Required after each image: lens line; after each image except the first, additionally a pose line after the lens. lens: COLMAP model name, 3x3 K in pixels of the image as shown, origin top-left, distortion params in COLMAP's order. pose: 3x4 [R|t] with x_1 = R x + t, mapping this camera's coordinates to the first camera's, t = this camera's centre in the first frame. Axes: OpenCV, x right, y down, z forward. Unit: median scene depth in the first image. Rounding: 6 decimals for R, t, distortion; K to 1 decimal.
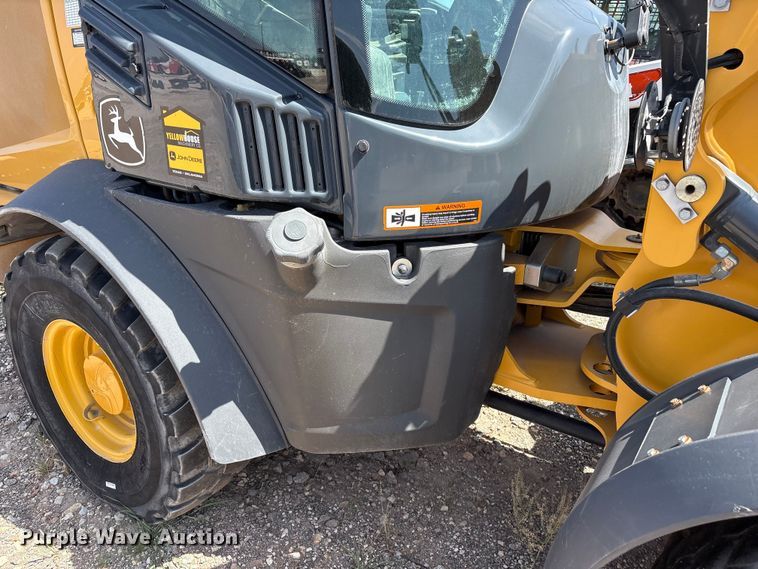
lens RADIAL K [[578.1, 0, 372.5], [0, 578.1, 291.7], [0, 0, 1]] dist [0.036131, -0.032572]
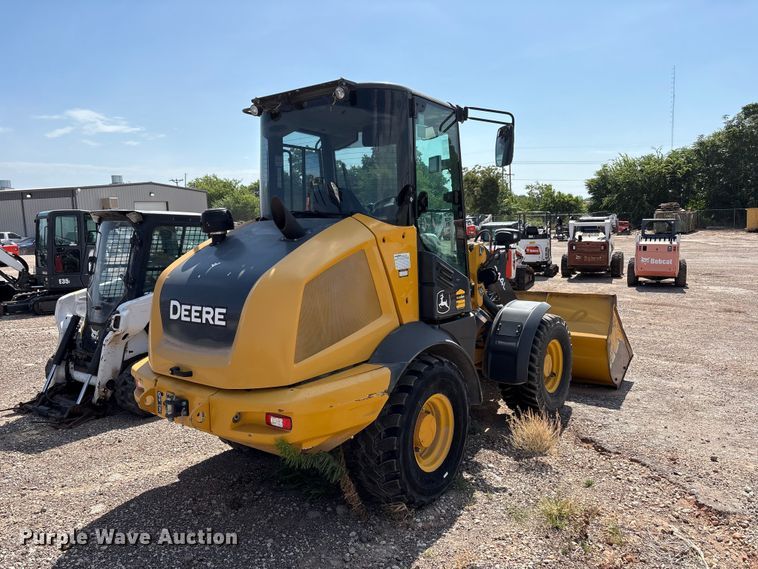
lens RADIAL K [[578.1, 0, 376.5], [0, 578.1, 287.0], [0, 0, 1]] dist [0.036131, -0.032572]
pose [[0.028099, -0.099183, 0.994672, -3.499722], [0.409940, 0.908683, 0.079028, -0.757838], [-0.911680, 0.405535, 0.066192, 1.192653]]
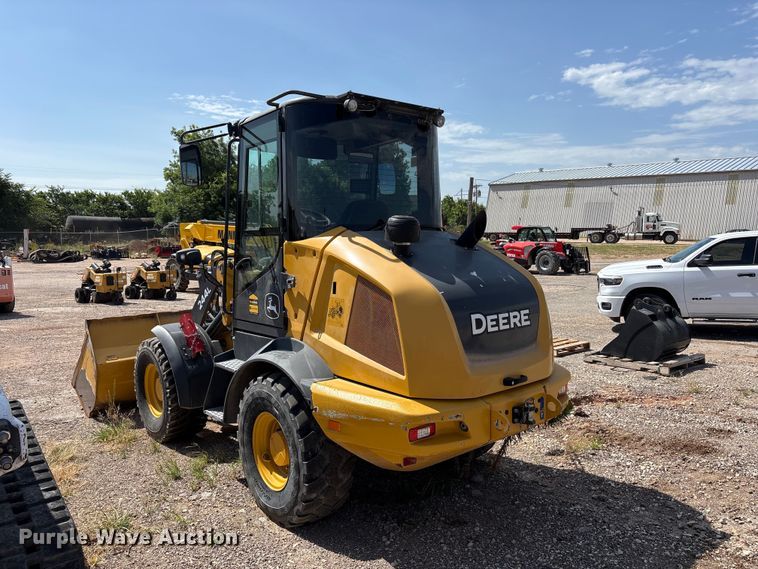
lens RADIAL K [[578.1, 0, 372.8], [0, 578.1, 280.1], [0, 0, 1]] dist [0.036131, -0.032572]
pose [[-0.967731, -0.002957, 0.251970, -1.095306], [0.112648, 0.889376, 0.443080, -2.126903], [-0.225406, 0.457166, -0.860343, 4.364268]]
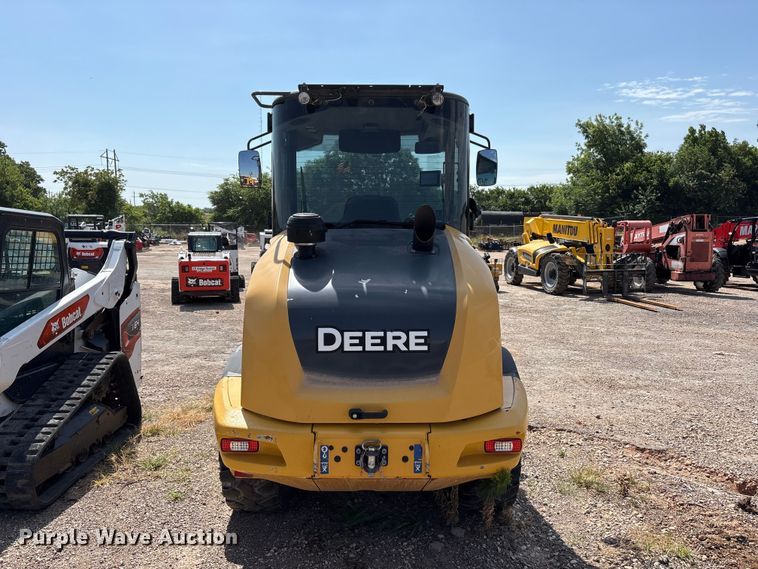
lens RADIAL K [[578.1, 0, 378.7], [0, 578.1, 287.9], [0, 0, 1]] dist [0.036131, -0.032572]
pose [[-0.601044, -0.071271, 0.796032, -2.675428], [0.313335, 0.895264, 0.316740, -1.604495], [-0.735233, 0.439799, -0.515761, 3.110749]]
